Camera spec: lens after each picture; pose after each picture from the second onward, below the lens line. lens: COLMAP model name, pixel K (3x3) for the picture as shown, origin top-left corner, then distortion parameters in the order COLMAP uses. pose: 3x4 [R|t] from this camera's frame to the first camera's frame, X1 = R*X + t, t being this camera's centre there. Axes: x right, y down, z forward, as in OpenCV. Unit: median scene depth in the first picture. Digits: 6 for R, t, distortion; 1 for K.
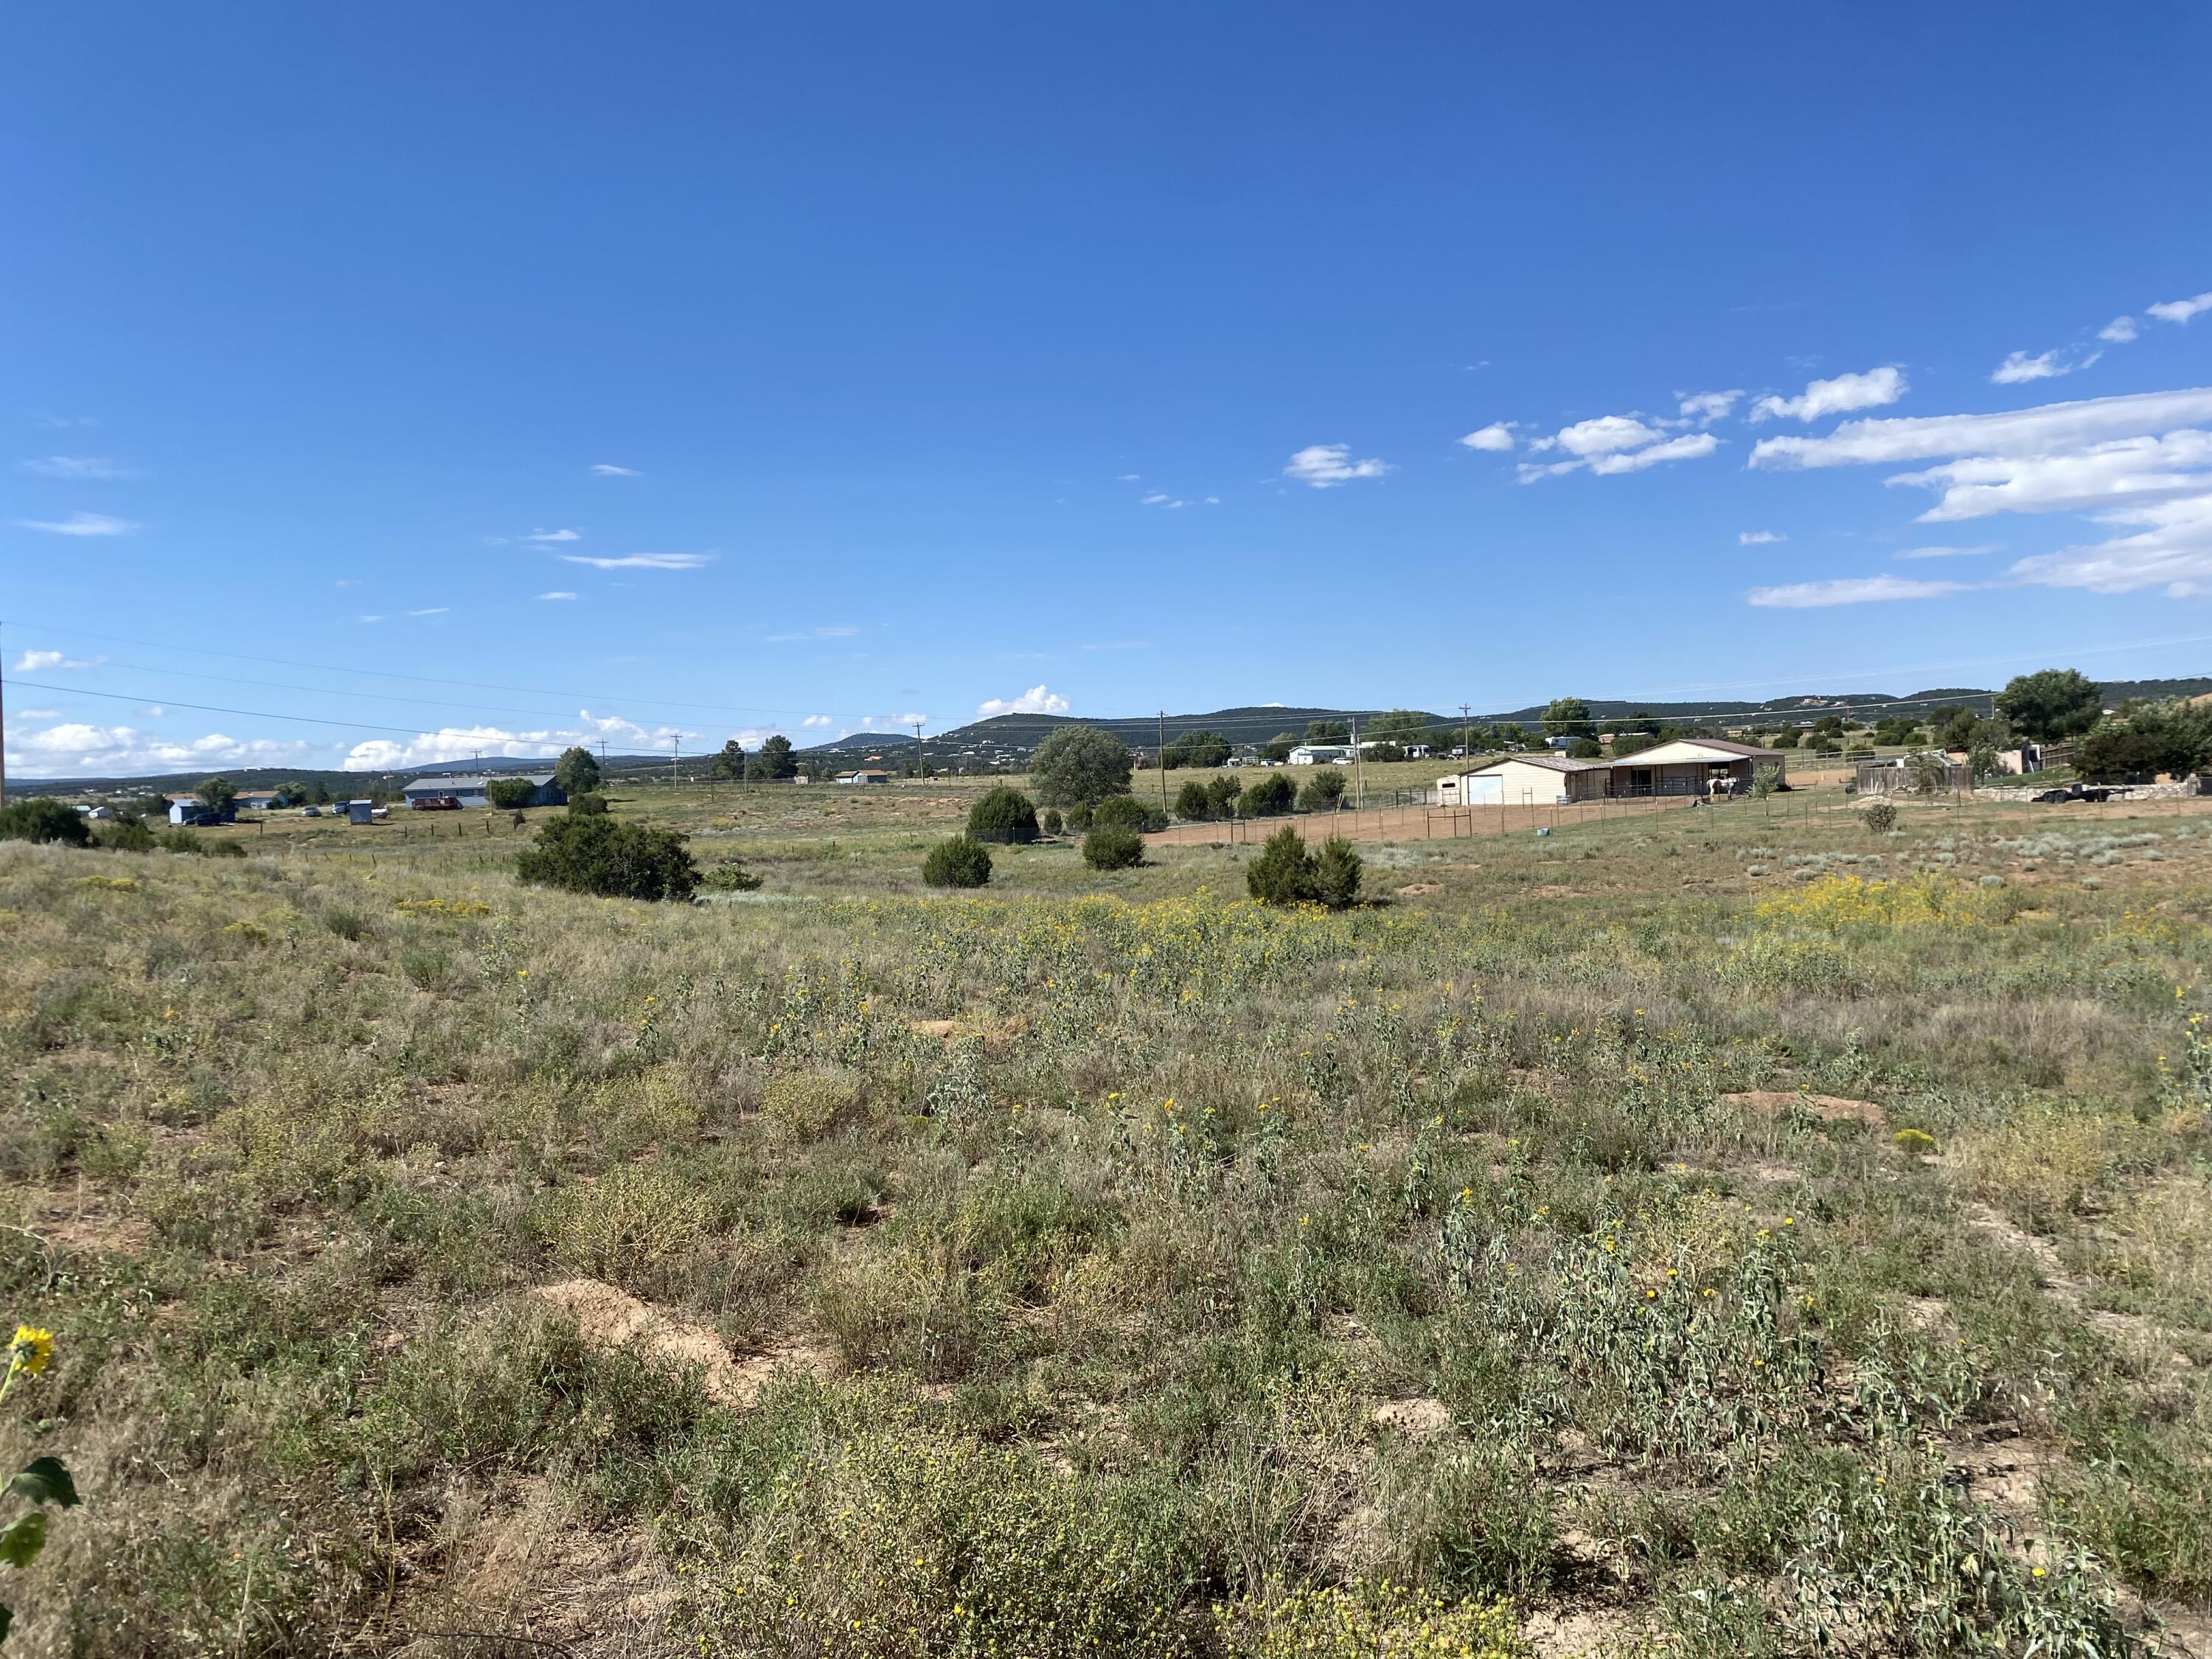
lens RADIAL K [[1705.0, 0, 1082.7], [0, 1705.0, 810.3], [0, 0, 1]] dist [0.044001, -0.045690]
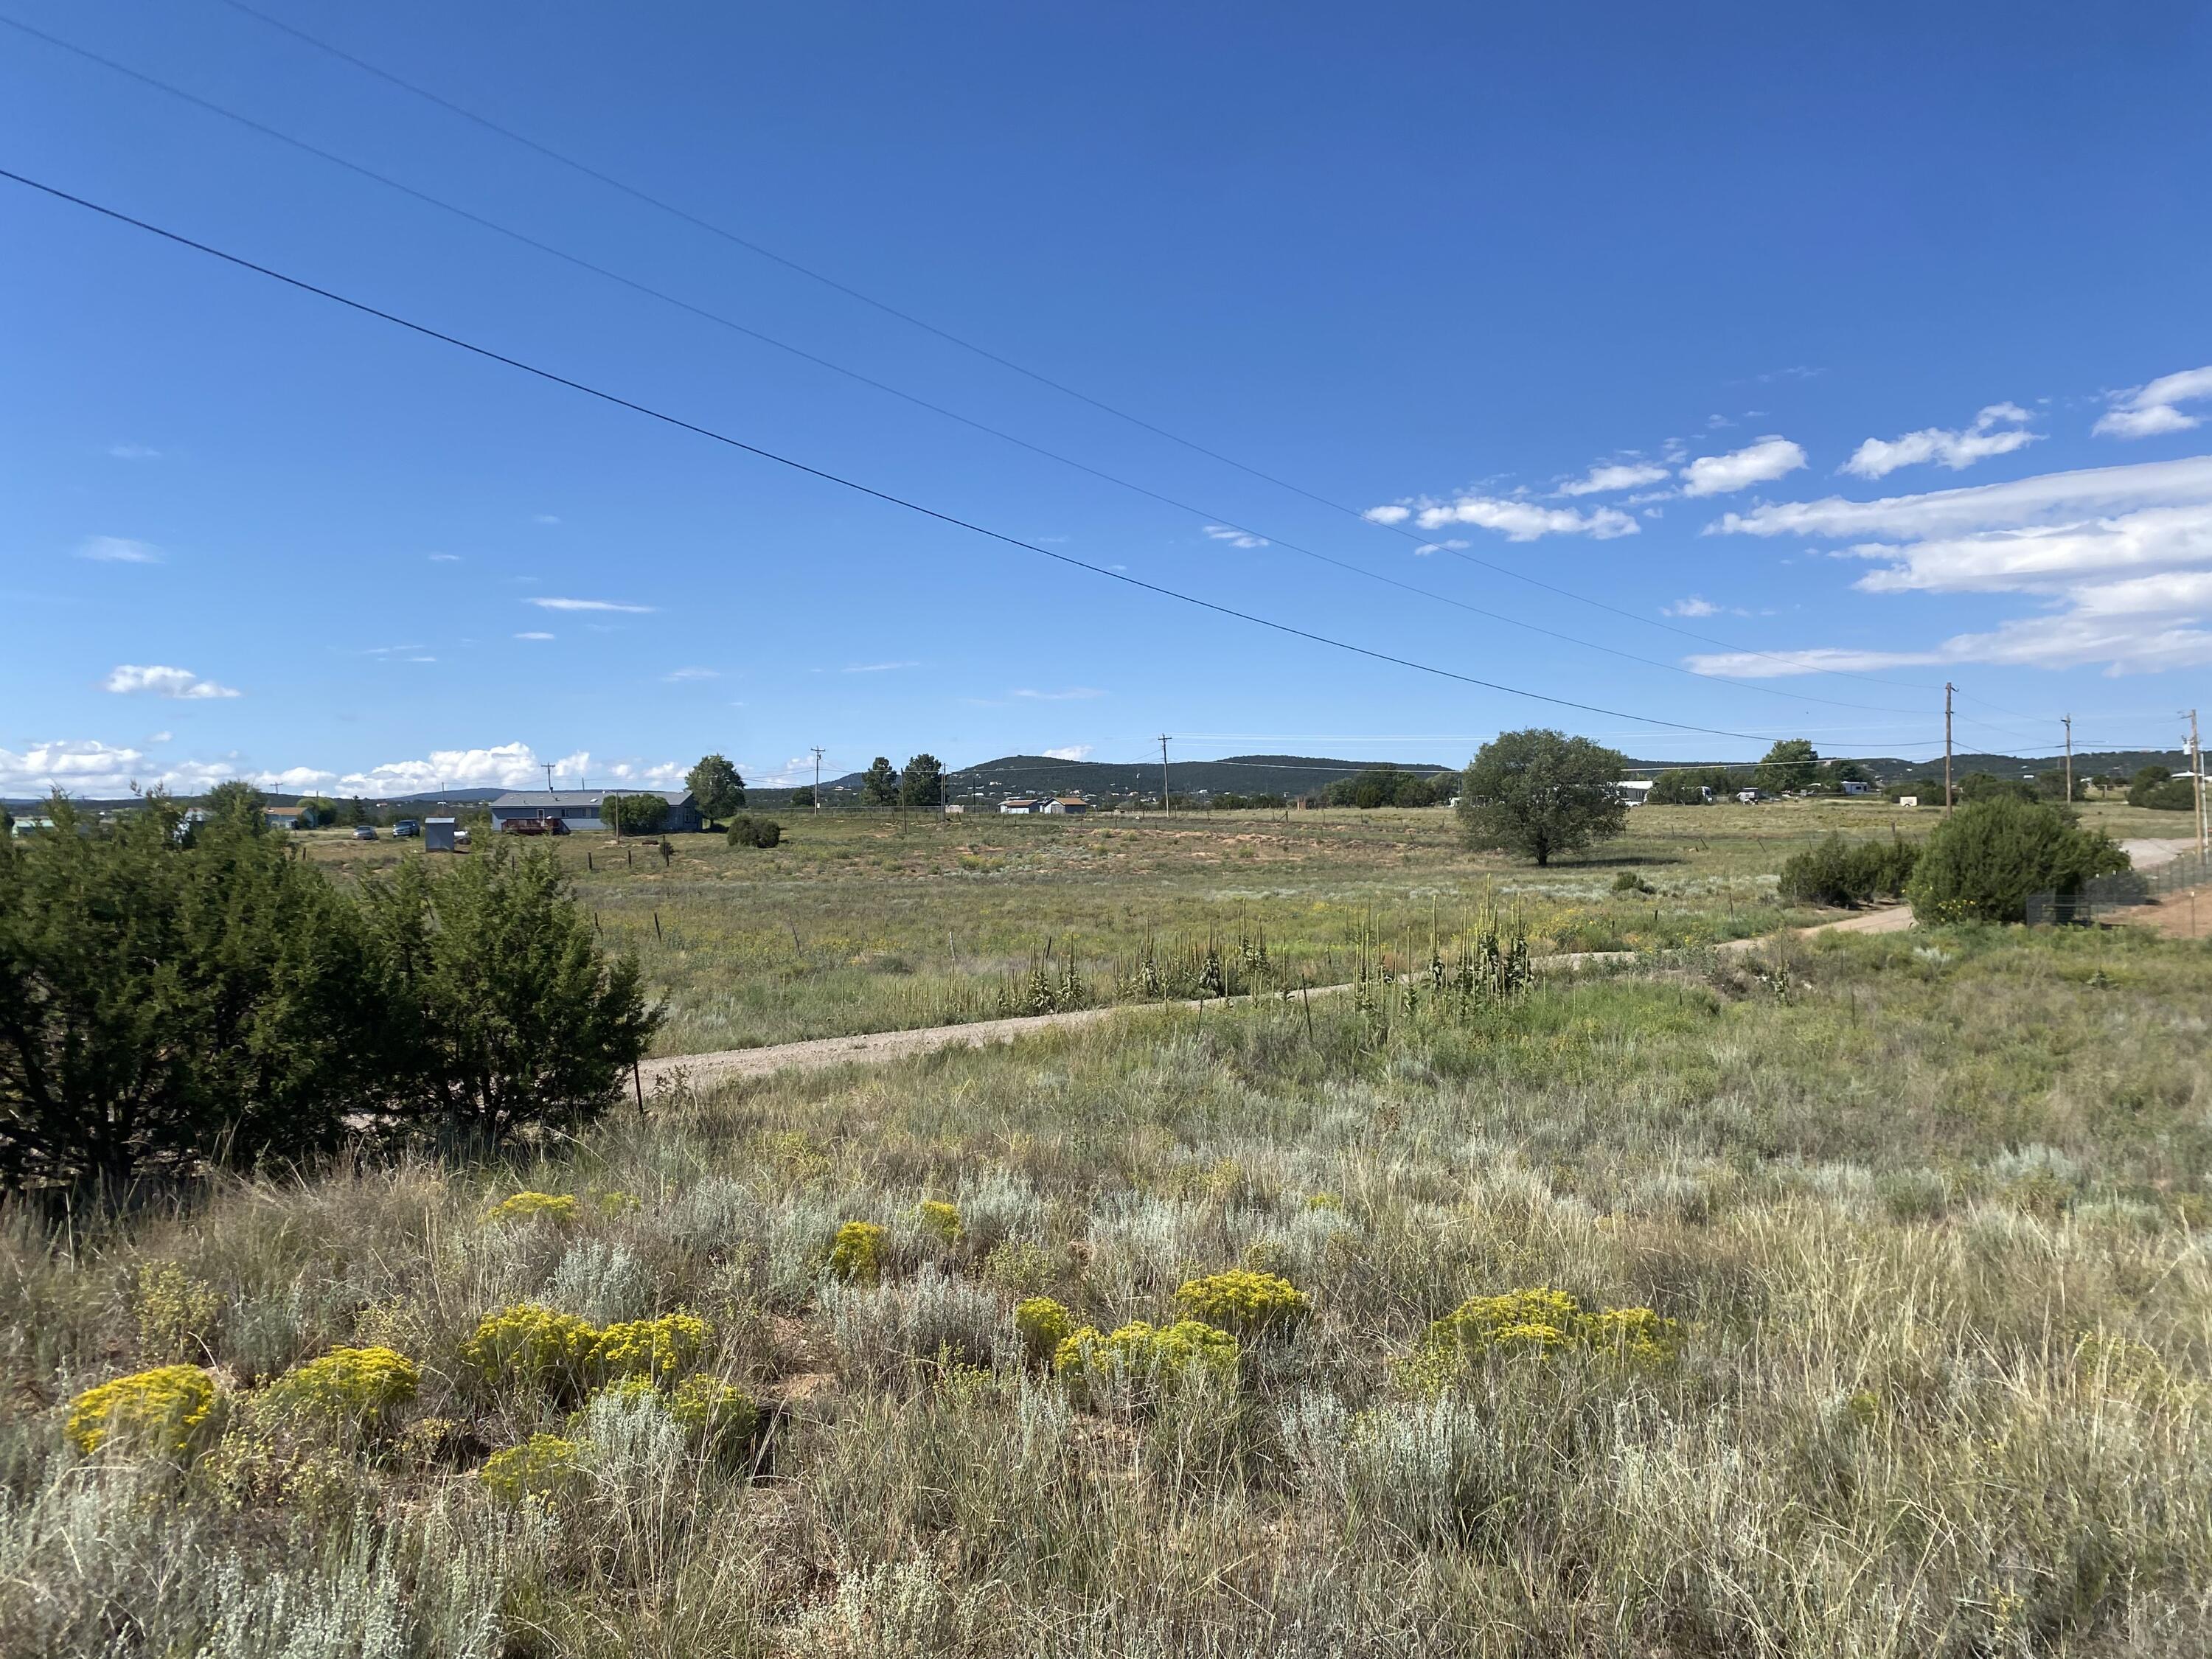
lens RADIAL K [[1705.0, 0, 1073.4], [0, 1705.0, 804.8], [0, 0, 1]] dist [0.044001, -0.045690]
pose [[0.999595, 0.024538, 0.014384, -0.153426], [-0.024093, 0.999249, -0.030346, 0.003907], [-0.015118, 0.029987, 0.999436, 0.251351]]
